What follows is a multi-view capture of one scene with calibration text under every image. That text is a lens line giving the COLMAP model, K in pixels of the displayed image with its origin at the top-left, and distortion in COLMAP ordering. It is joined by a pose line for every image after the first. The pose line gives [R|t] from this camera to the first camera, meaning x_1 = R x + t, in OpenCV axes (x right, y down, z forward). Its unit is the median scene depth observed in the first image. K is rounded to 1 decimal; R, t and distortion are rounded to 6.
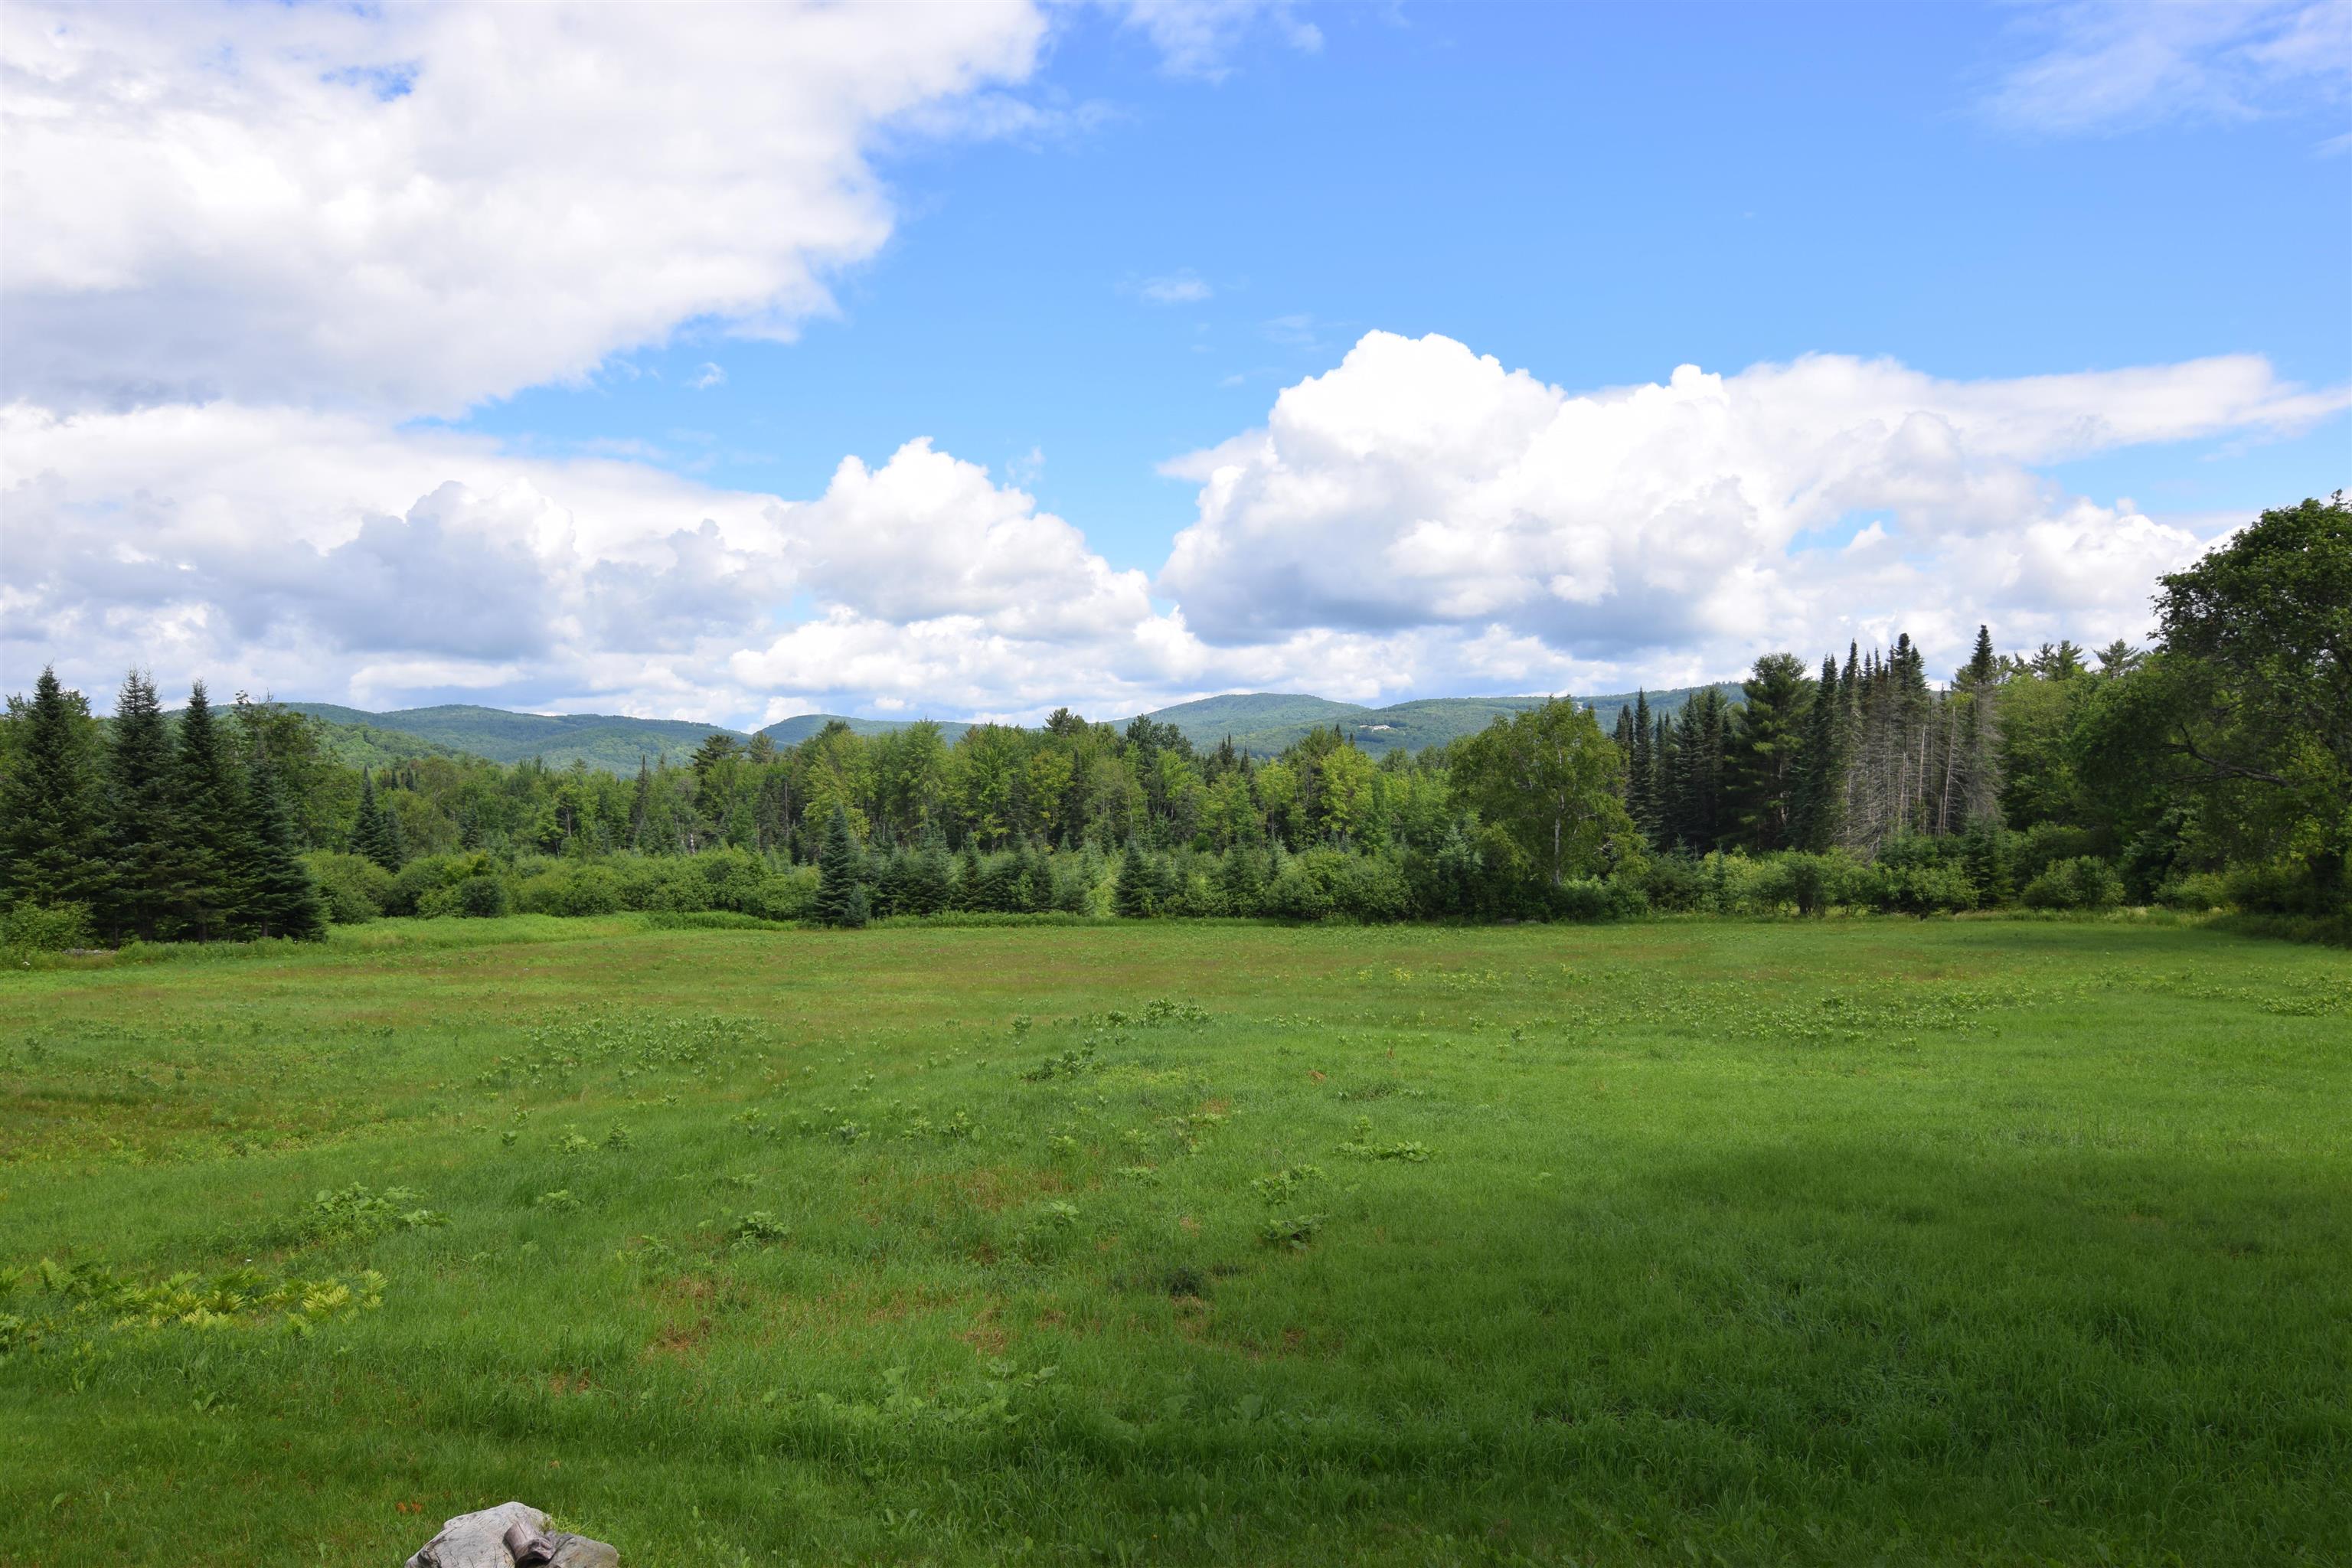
lens RADIAL K [[1601.3, 0, 1167.0], [0, 1601.3, 780.3], [0, 0, 1]] dist [0.003365, -0.021626]
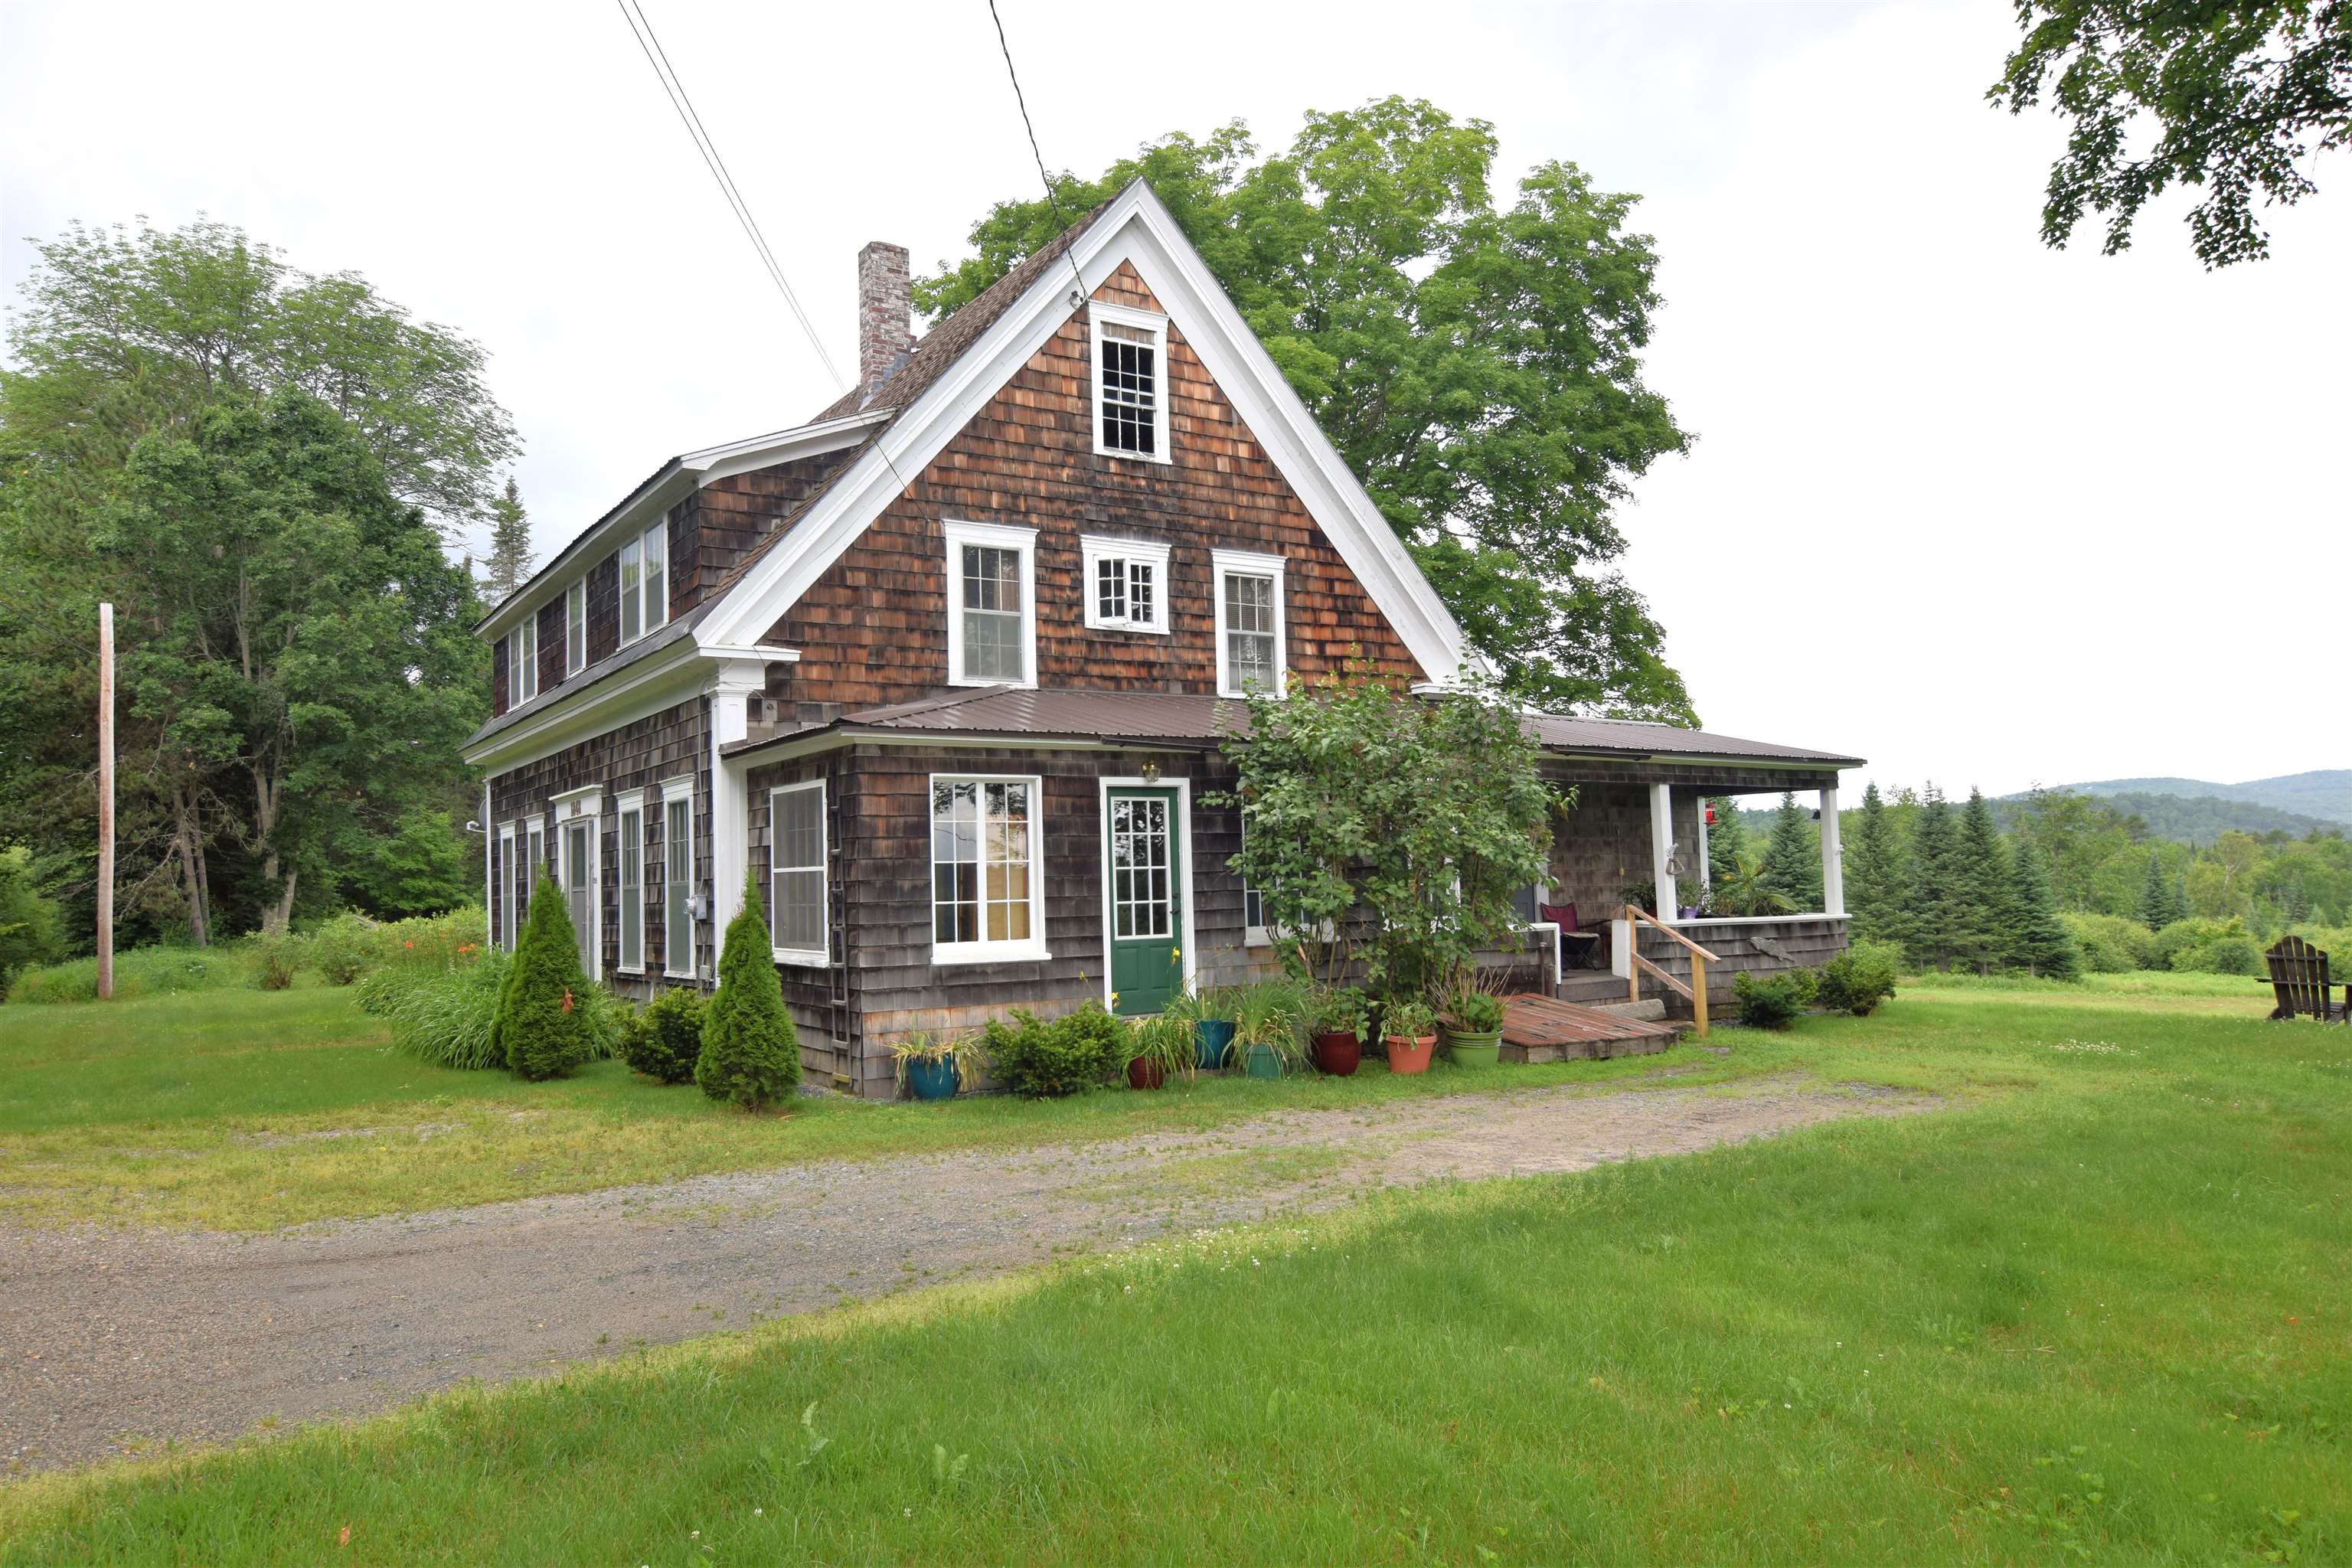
lens RADIAL K [[1601.3, 0, 1178.1], [0, 1601.3, 788.6], [0, 0, 1]] dist [0.003365, -0.021626]
pose [[0.504447, -0.051599, -0.861899, 0.179767], [0.014052, 0.998571, -0.051557, 0.003464], [0.863328, 0.013896, 0.504451, -0.211508]]
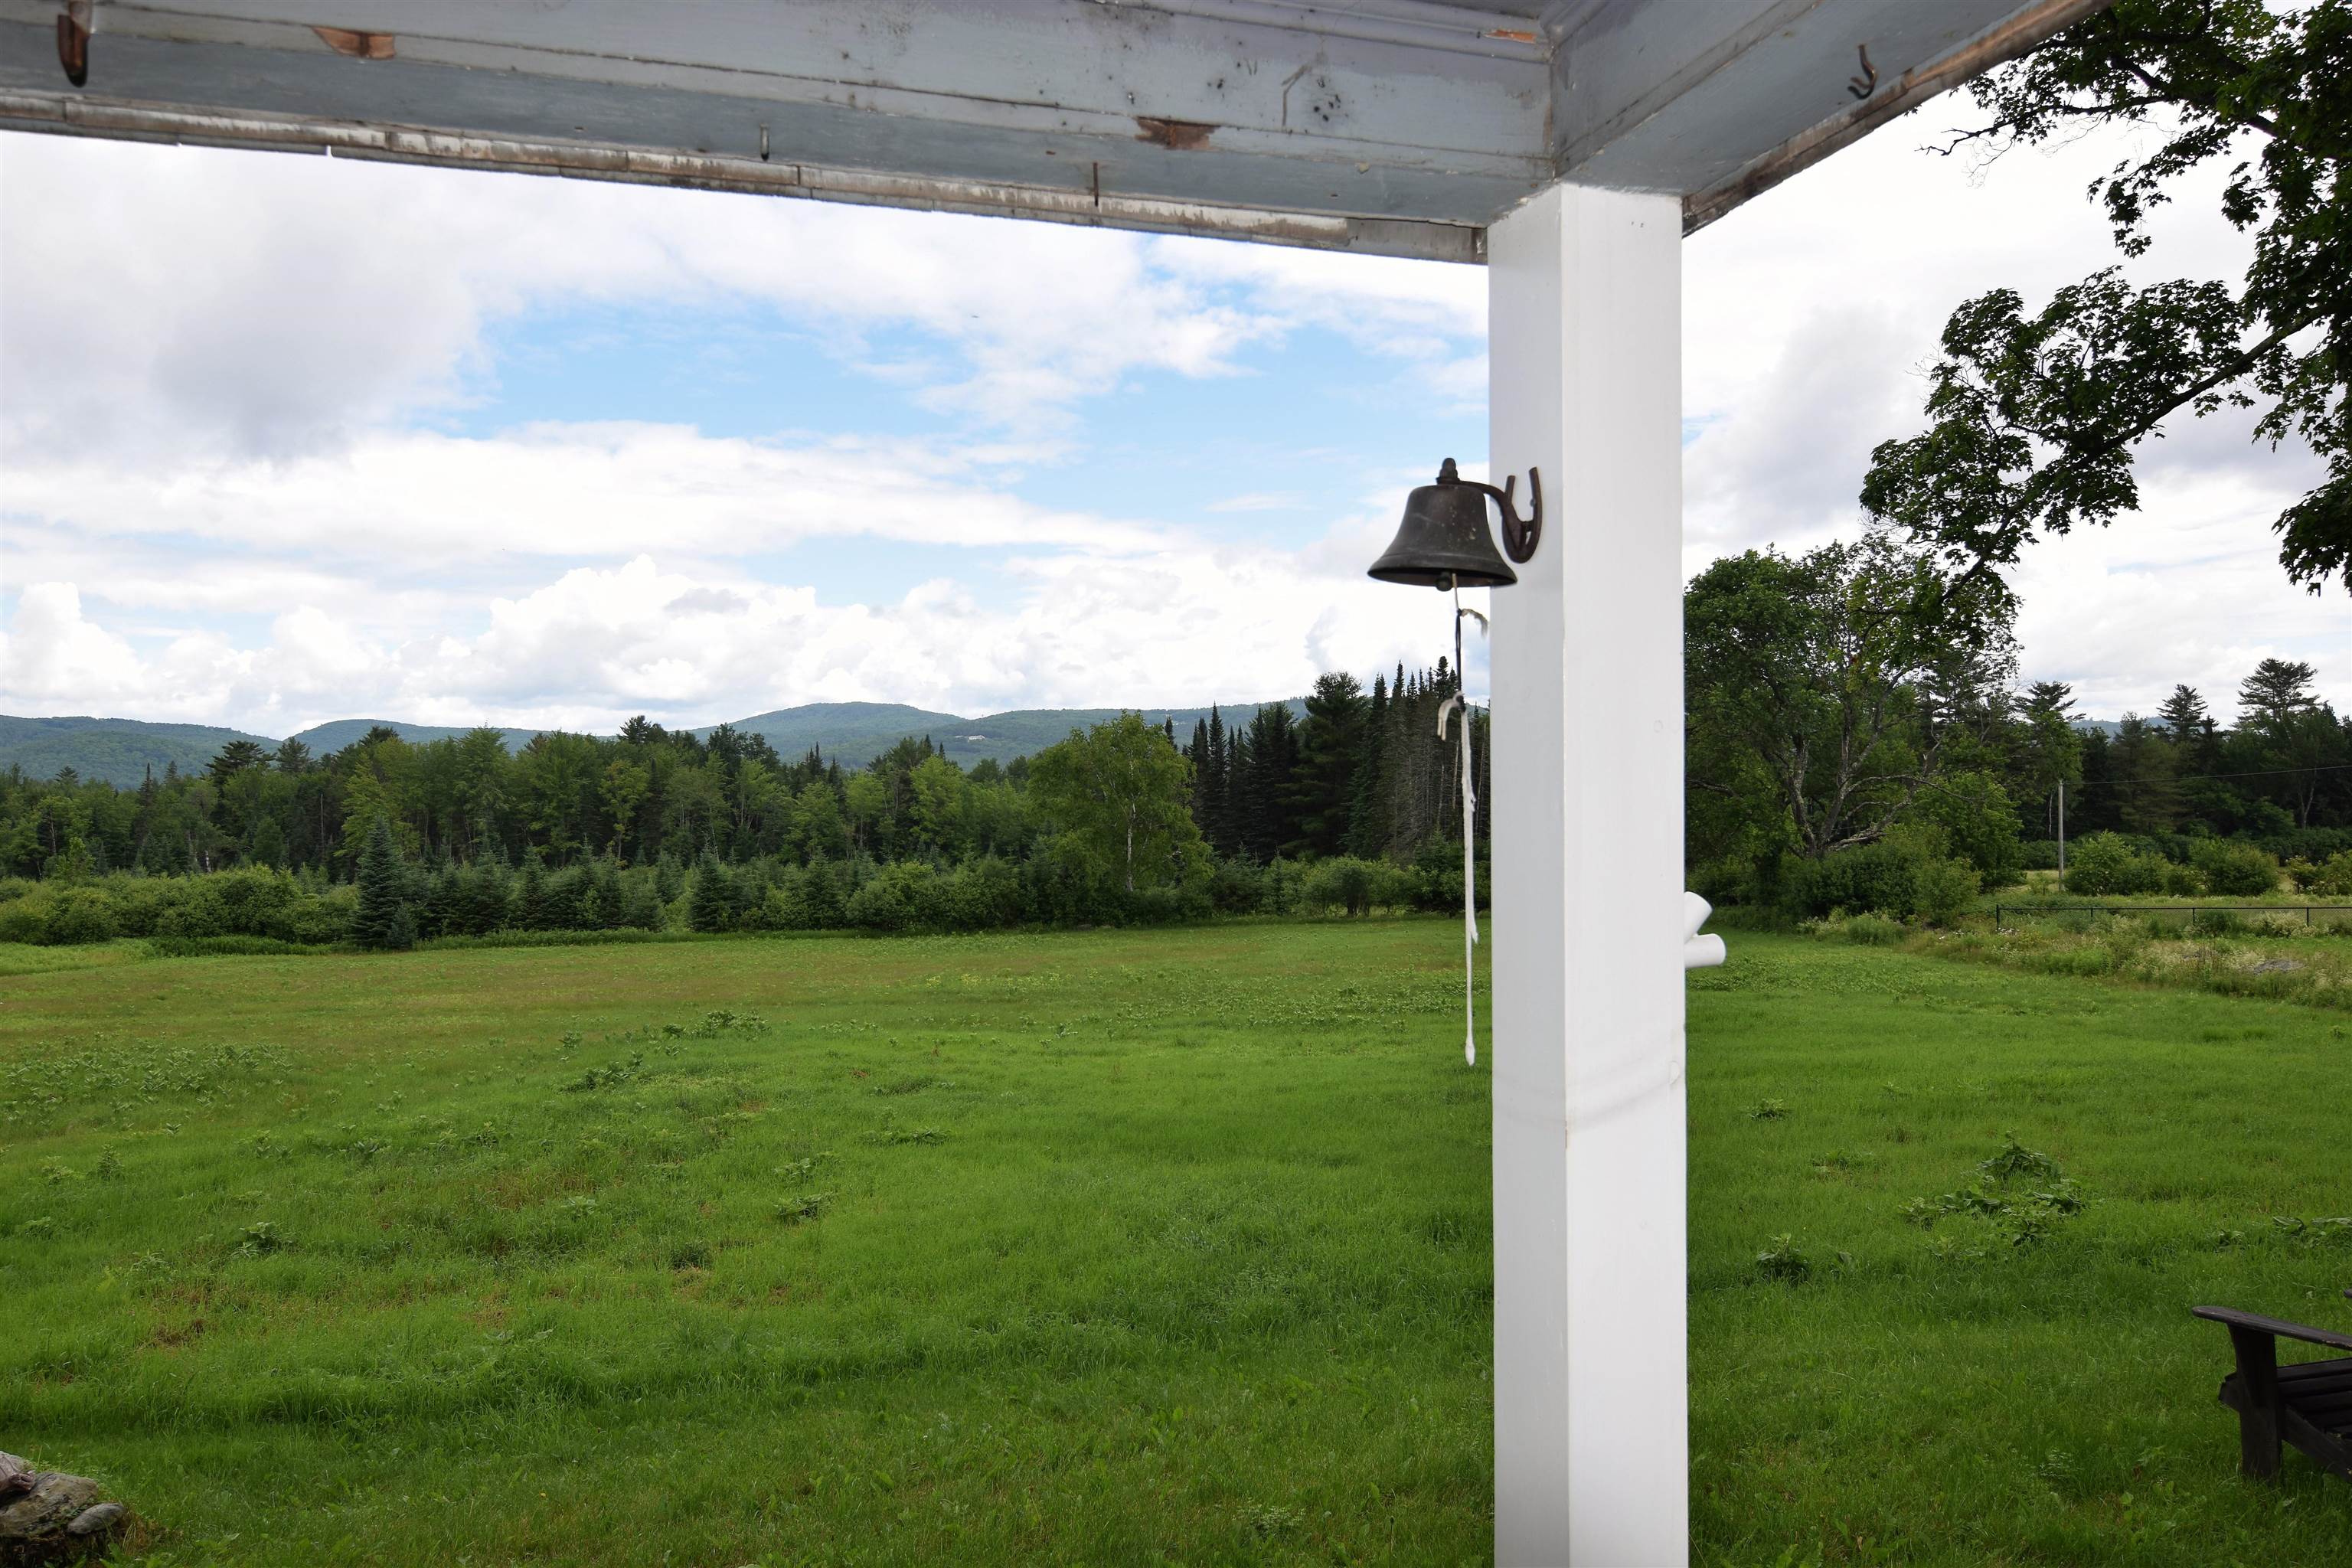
lens RADIAL K [[1601.3, 0, 1169.4], [0, 1601.3, 781.5], [0, 0, 1]] dist [0.003365, -0.021626]
pose [[0.968262, 0.000212, 0.249938, 0.008206], [0.001197, 0.999984, -0.005487, -0.000609], [-0.249935, 0.005612, 0.968246, -0.021096]]
